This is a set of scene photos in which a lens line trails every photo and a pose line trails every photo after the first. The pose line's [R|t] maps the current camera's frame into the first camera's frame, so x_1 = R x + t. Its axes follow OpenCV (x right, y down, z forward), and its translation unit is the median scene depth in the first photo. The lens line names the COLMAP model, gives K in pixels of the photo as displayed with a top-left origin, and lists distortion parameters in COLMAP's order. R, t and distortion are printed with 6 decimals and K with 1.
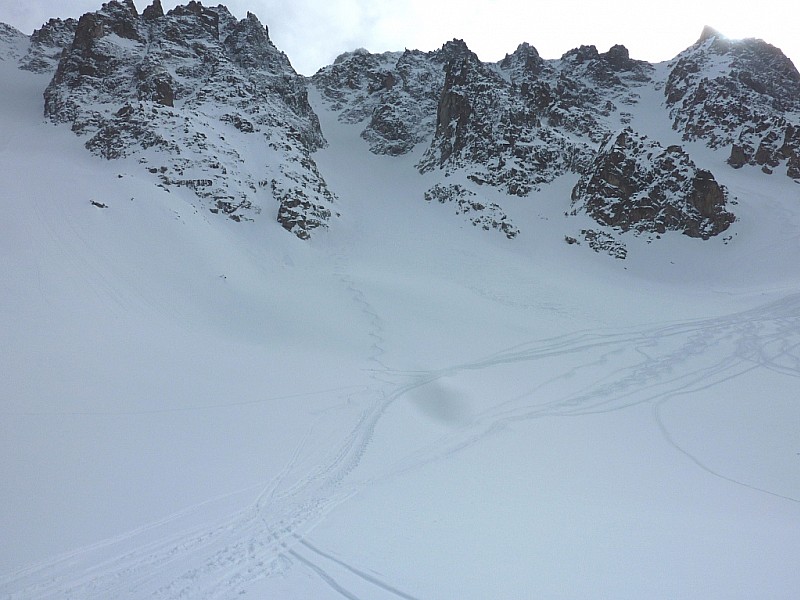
lens RADIAL K [[617.9, 0, 400.0], [0, 617.9, 300.0], [0, 0, 1]] dist [0.001716, -0.060423]
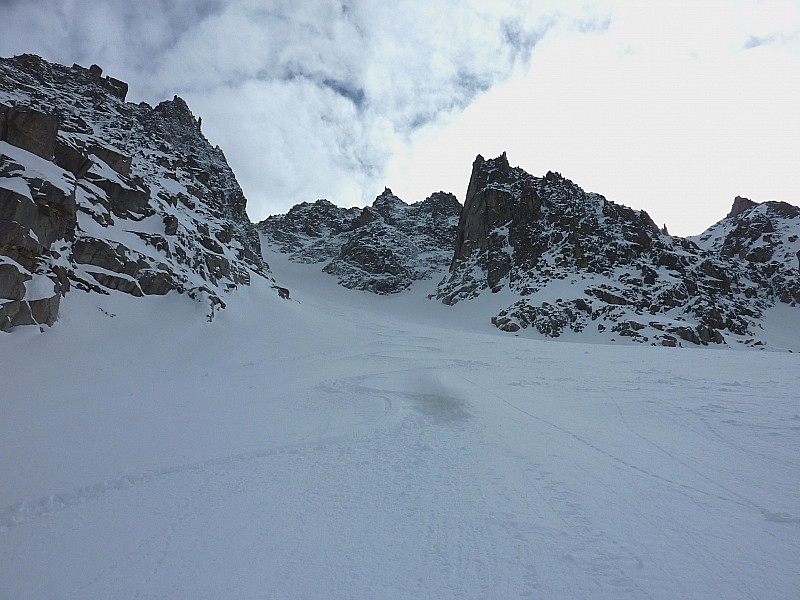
lens RADIAL K [[617.9, 0, 400.0], [0, 617.9, 300.0], [0, 0, 1]] dist [0.001716, -0.060423]
pose [[0.993475, 0.071620, 0.088757, -0.039666], [-0.039145, 0.945089, -0.324459, -0.031295], [-0.107121, 0.318867, 0.941726, 0.401955]]
